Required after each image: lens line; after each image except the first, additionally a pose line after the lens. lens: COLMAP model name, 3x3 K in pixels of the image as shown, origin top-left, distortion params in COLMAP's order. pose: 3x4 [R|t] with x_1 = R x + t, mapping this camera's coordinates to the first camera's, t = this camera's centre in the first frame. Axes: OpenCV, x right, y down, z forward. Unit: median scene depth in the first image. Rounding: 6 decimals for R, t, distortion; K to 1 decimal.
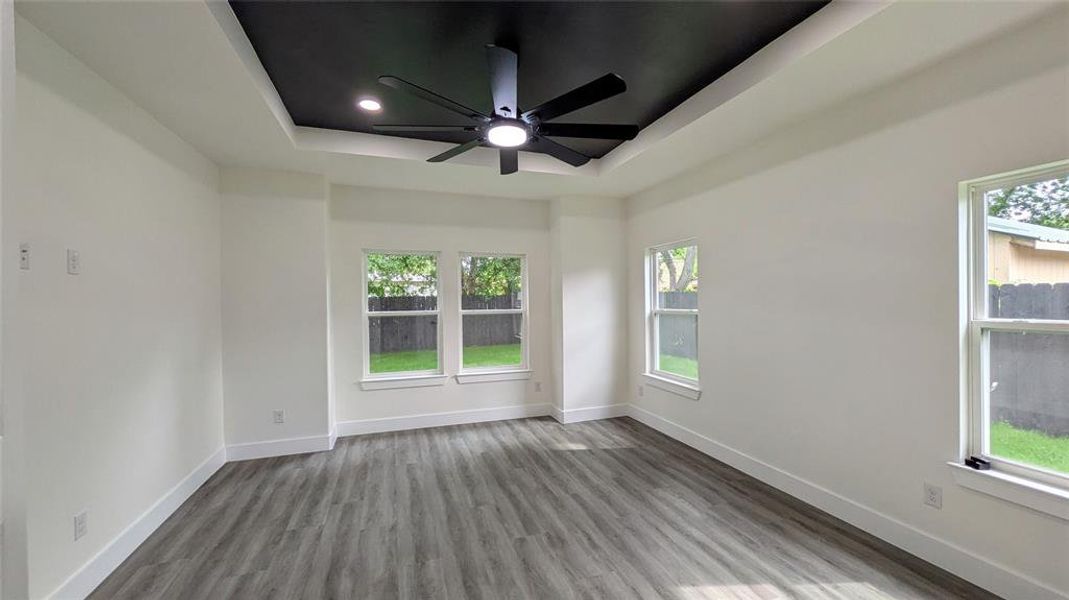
lens RADIAL K [[416.0, 0, 538.0], [0, 416.0, 310.0], [0, 0, 1]] dist [0.000194, -0.001115]
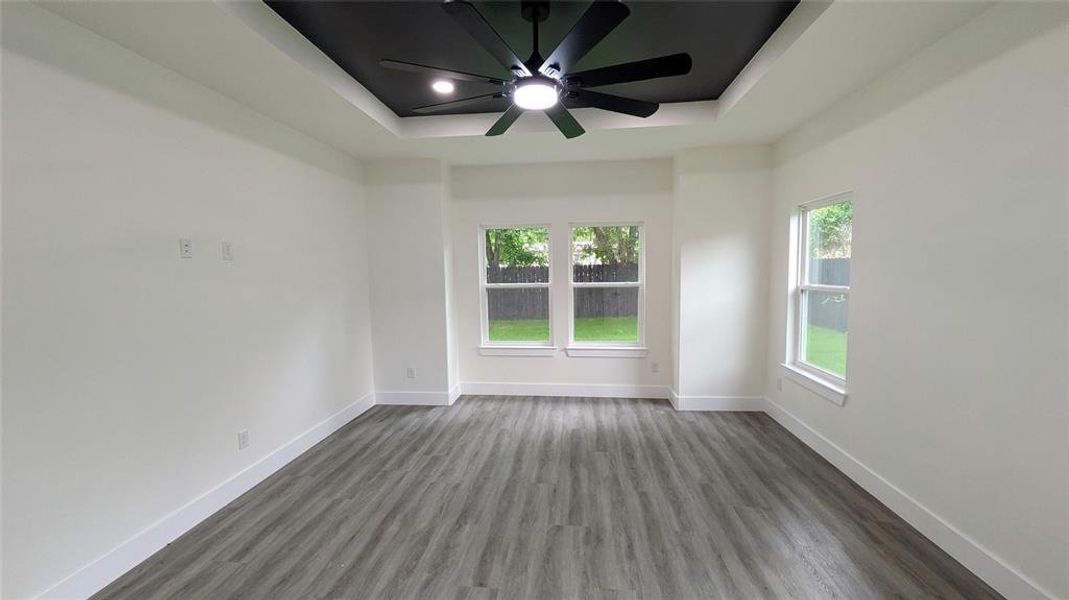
lens RADIAL K [[416.0, 0, 536.8], [0, 416.0, 309.5], [0, 0, 1]] dist [0.000194, -0.001115]
pose [[0.908047, 0.037287, -0.417206, 0.197985], [-0.004514, 0.996843, 0.079266, -0.018533], [0.418844, -0.070094, 0.905349, 0.094151]]
